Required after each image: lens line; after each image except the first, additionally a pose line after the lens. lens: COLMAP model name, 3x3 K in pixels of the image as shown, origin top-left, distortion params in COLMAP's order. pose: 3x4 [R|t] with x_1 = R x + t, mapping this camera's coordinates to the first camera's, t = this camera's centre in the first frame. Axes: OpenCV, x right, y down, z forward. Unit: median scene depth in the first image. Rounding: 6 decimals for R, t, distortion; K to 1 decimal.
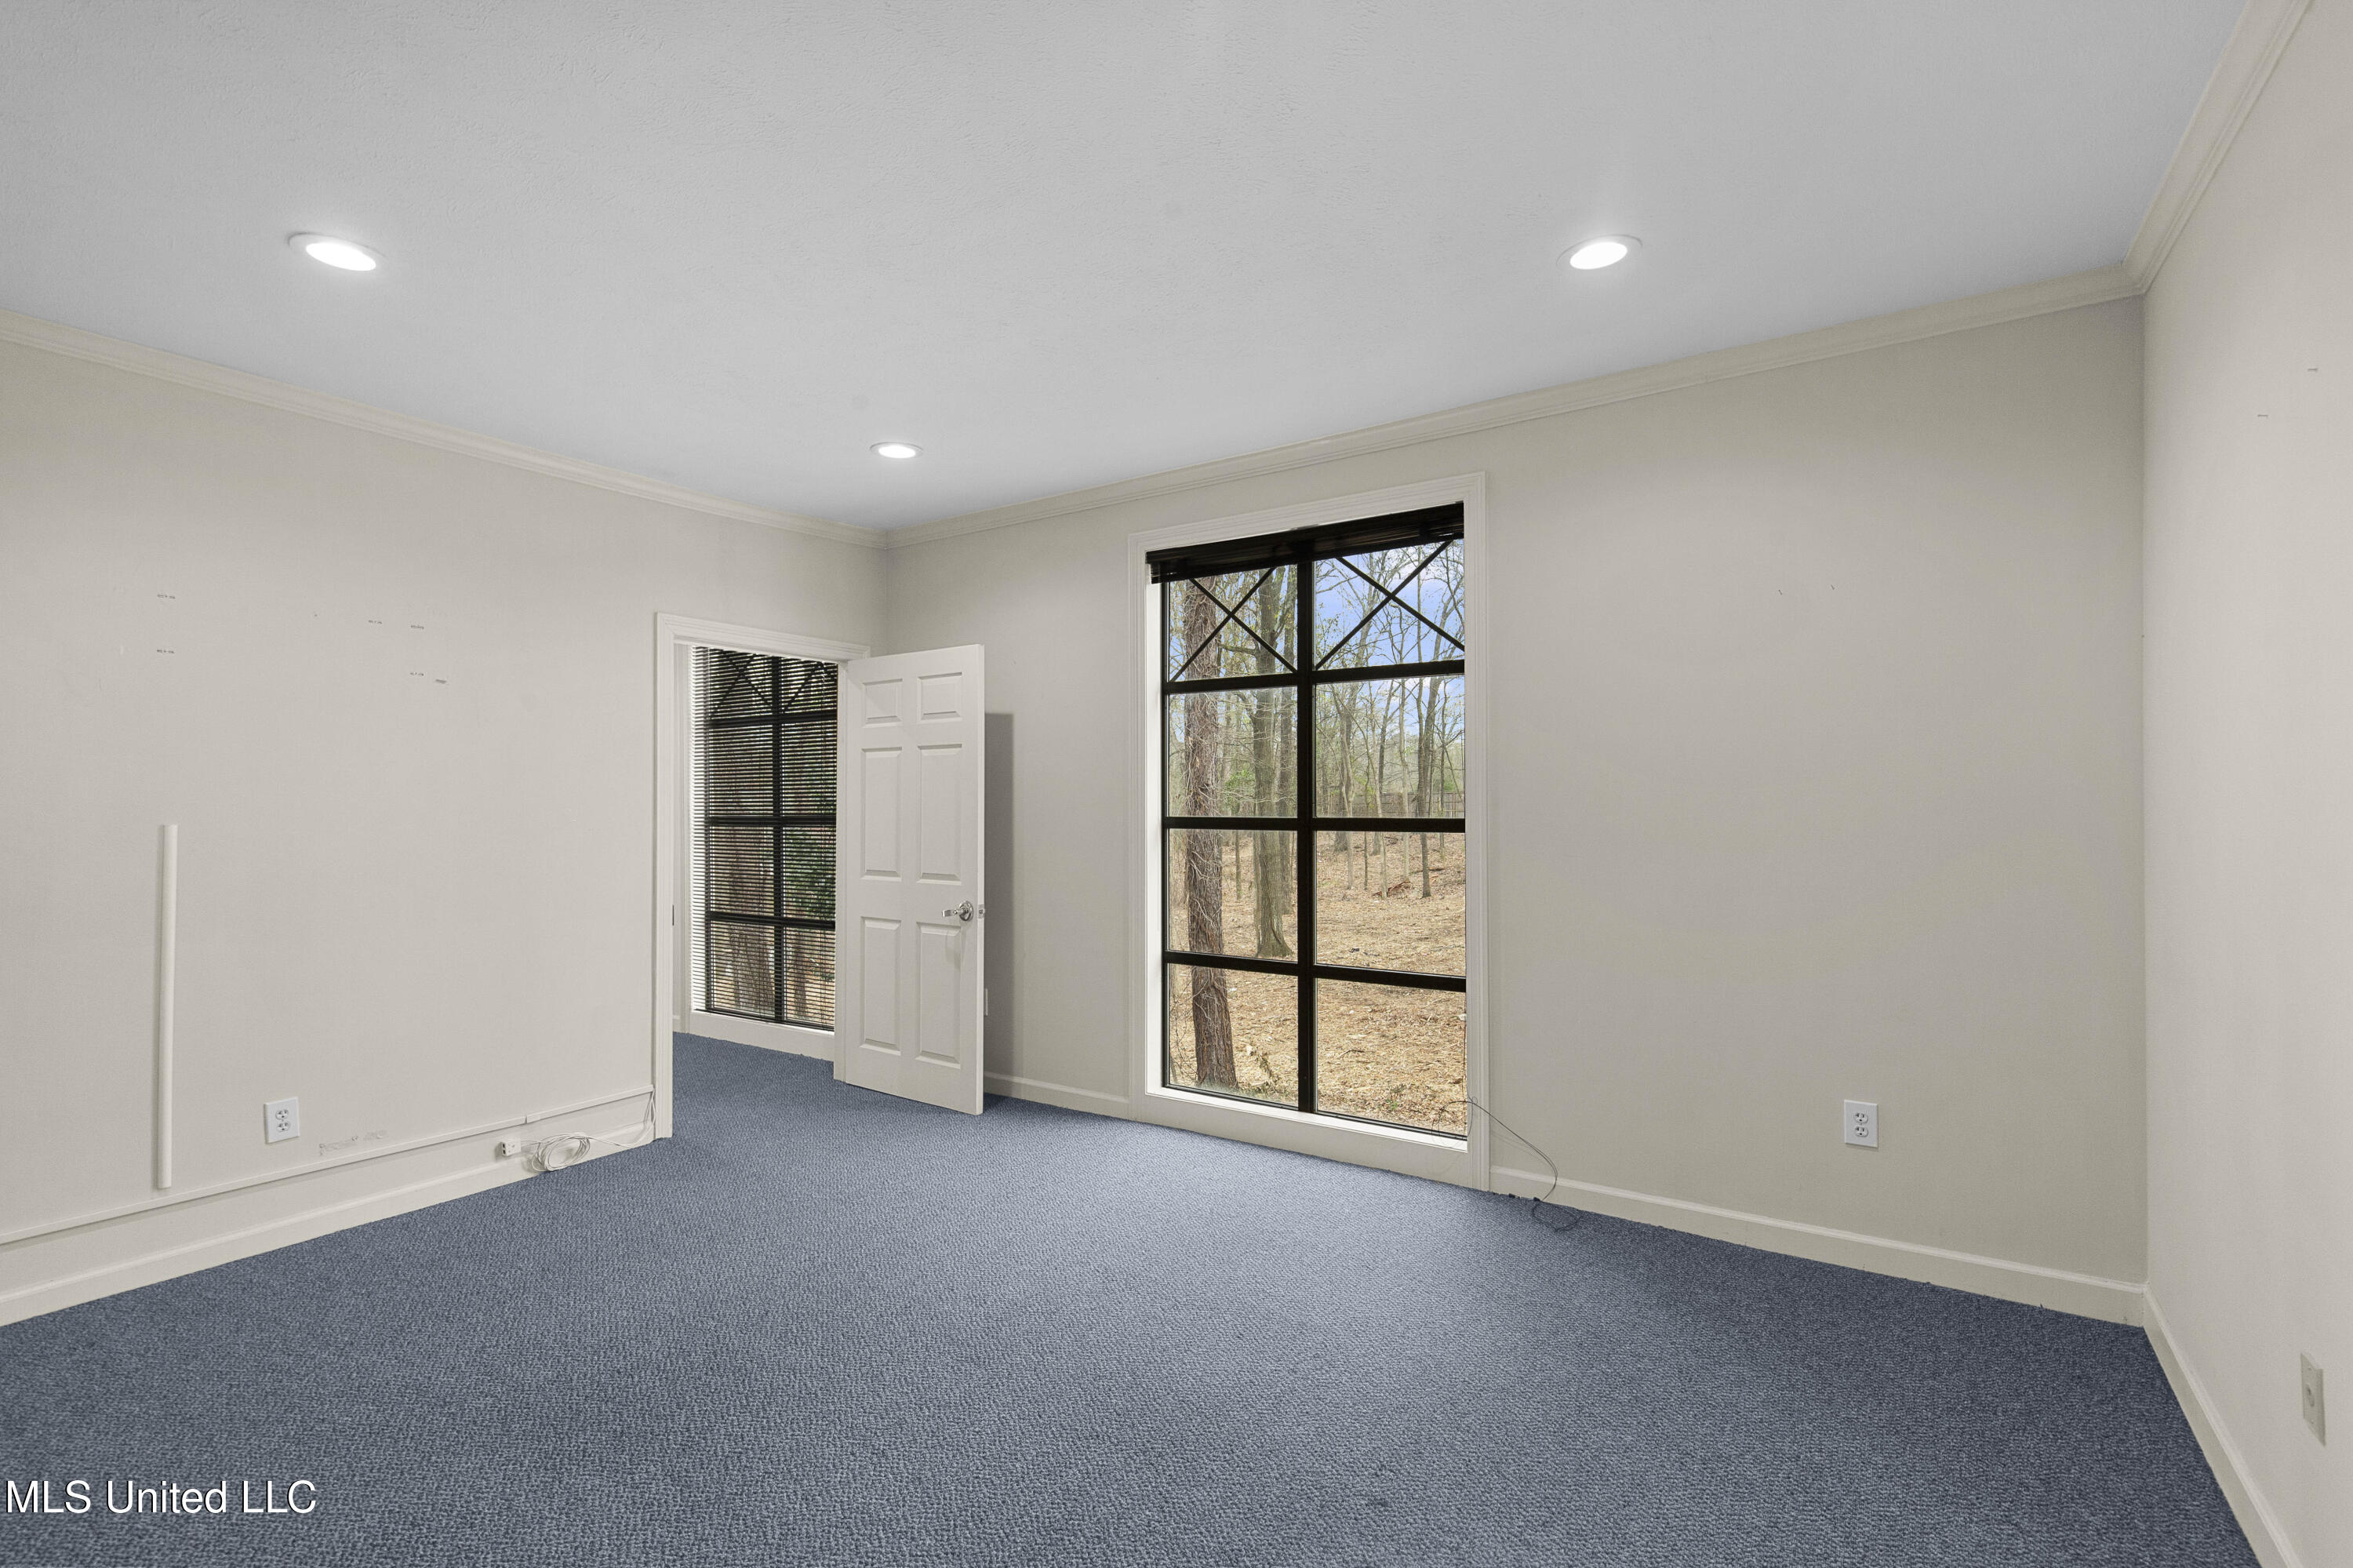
lens RADIAL K [[1073.3, 0, 1172.5], [0, 1073.3, 779.2], [0, 0, 1]] dist [0.003316, 0.000017]
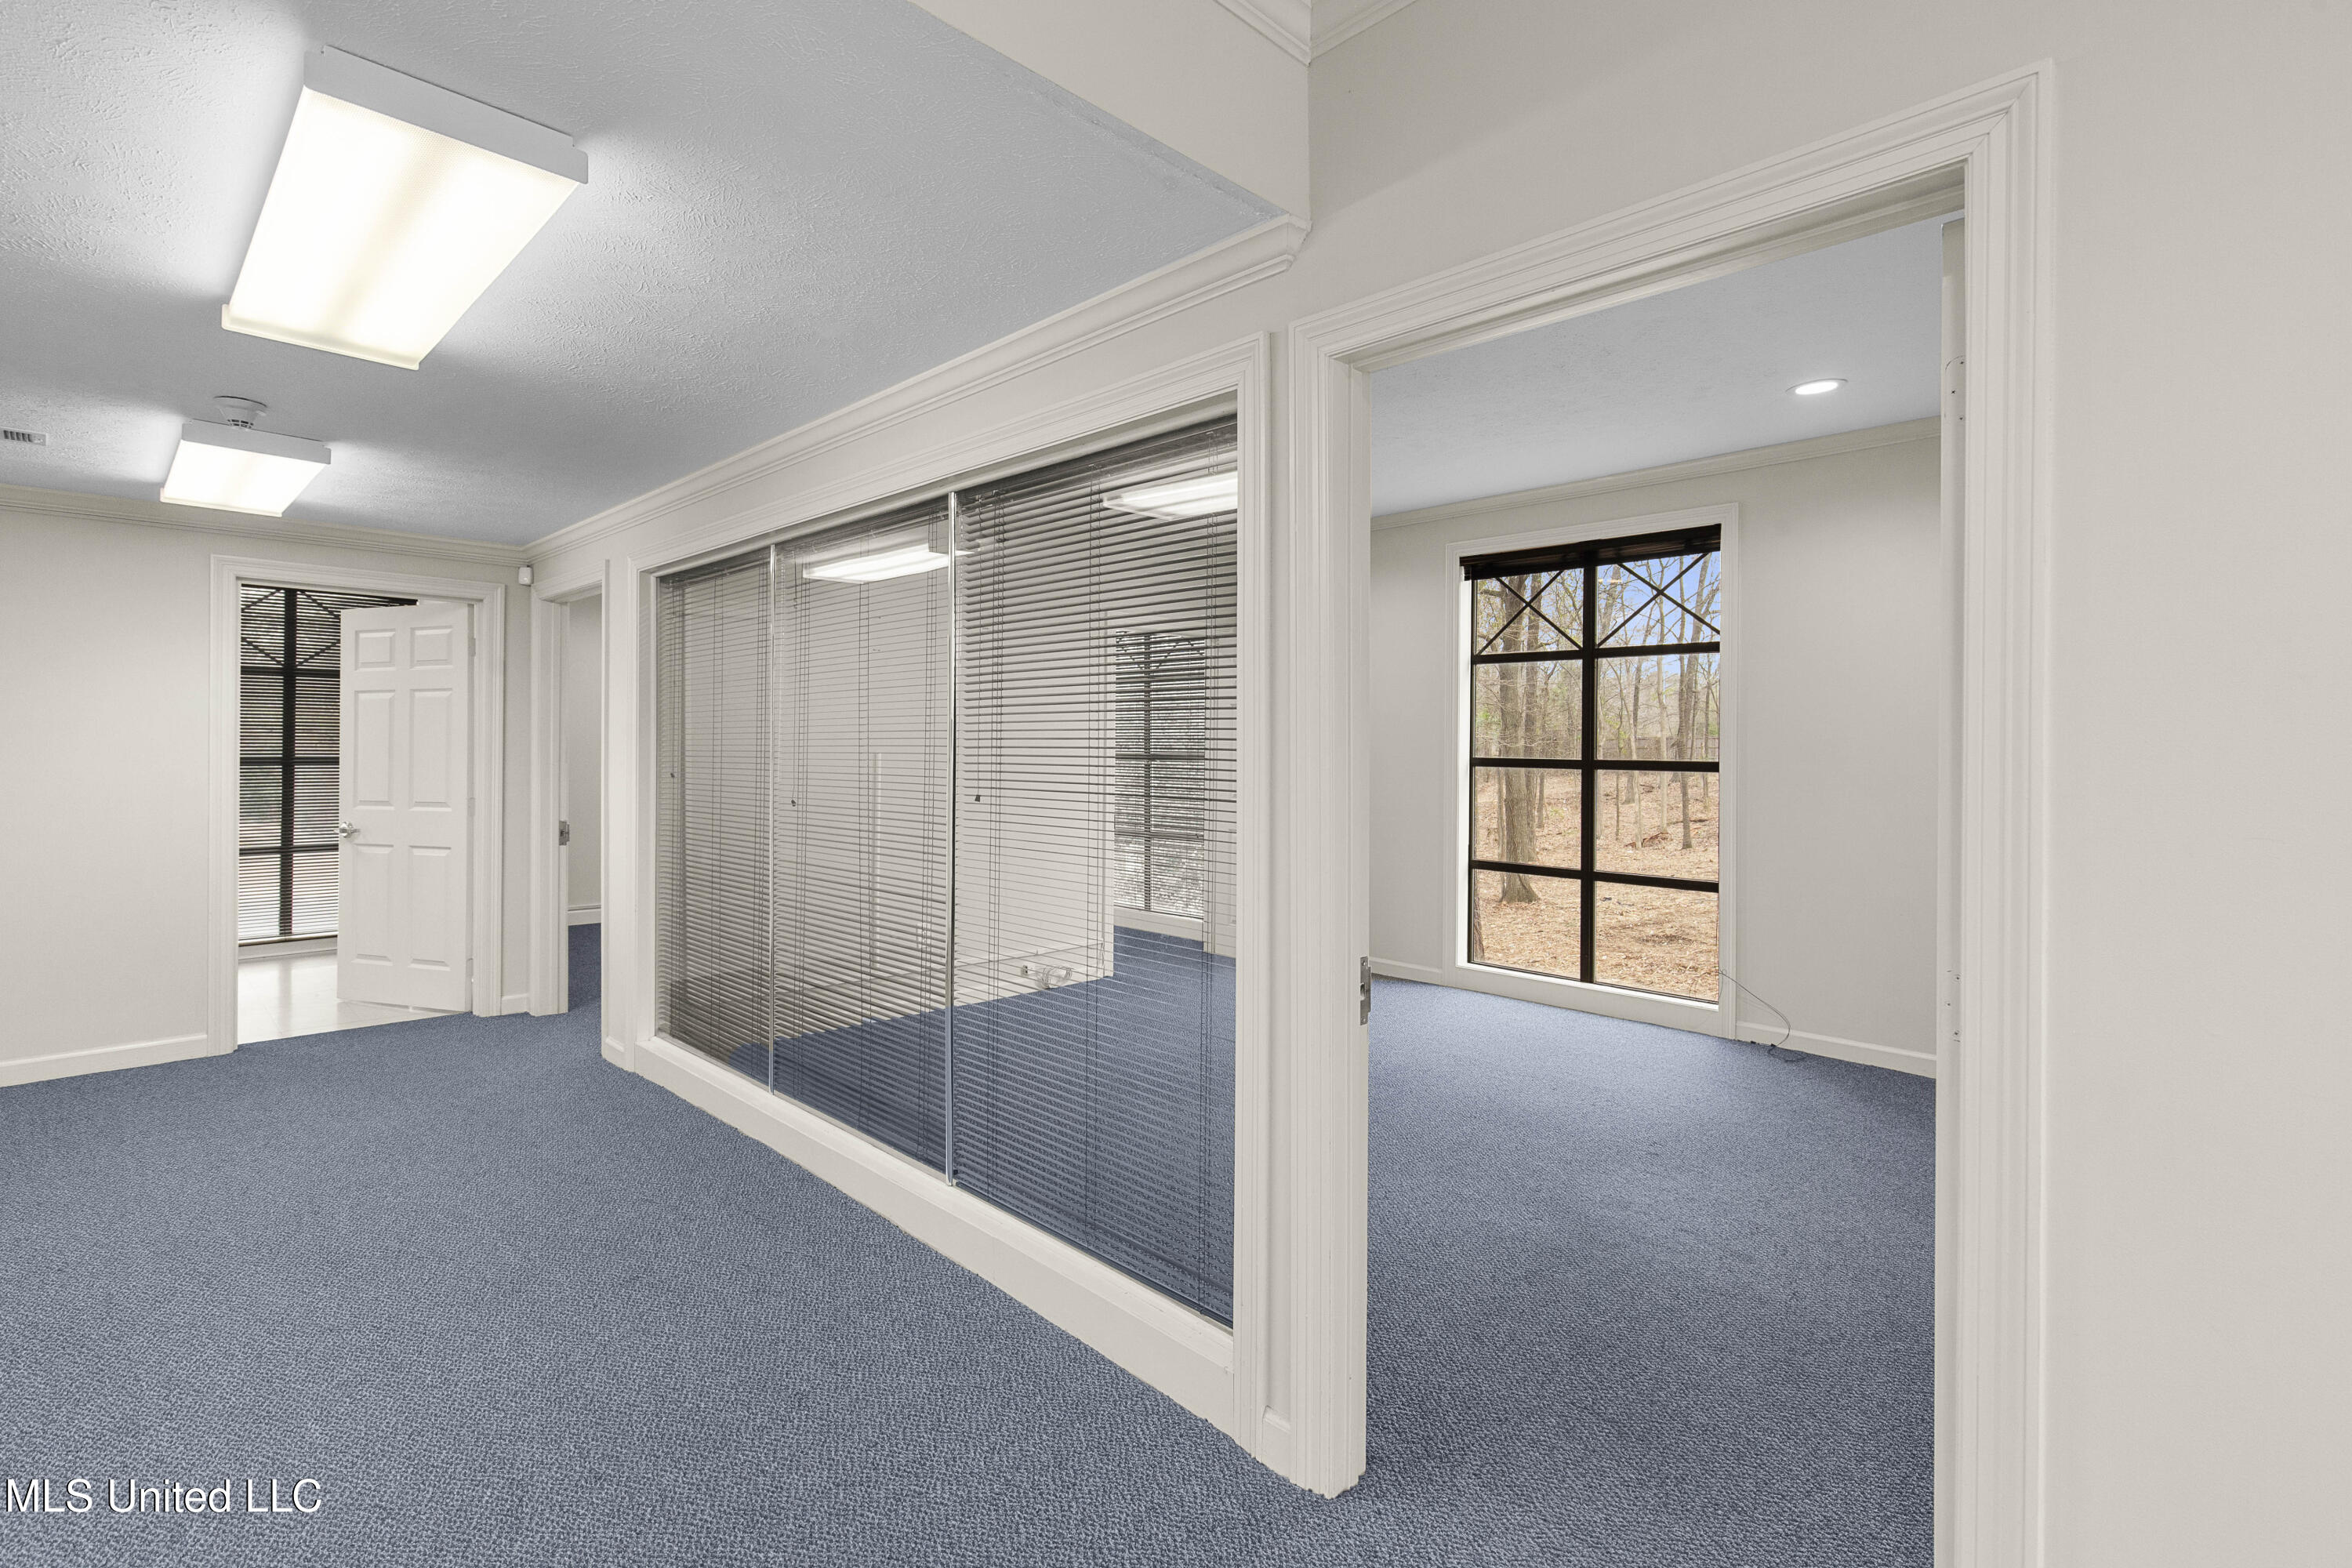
lens RADIAL K [[1072.2, 0, 1166.9], [0, 1072.2, 729.5], [0, 0, 1]] dist [-0.000020, -0.000251]
pose [[0.975832, 0.007959, -0.218379, -0.094098], [-0.006115, 0.999940, 0.009120, -0.009514], [0.218439, -0.007564, 0.975821, -0.398335]]
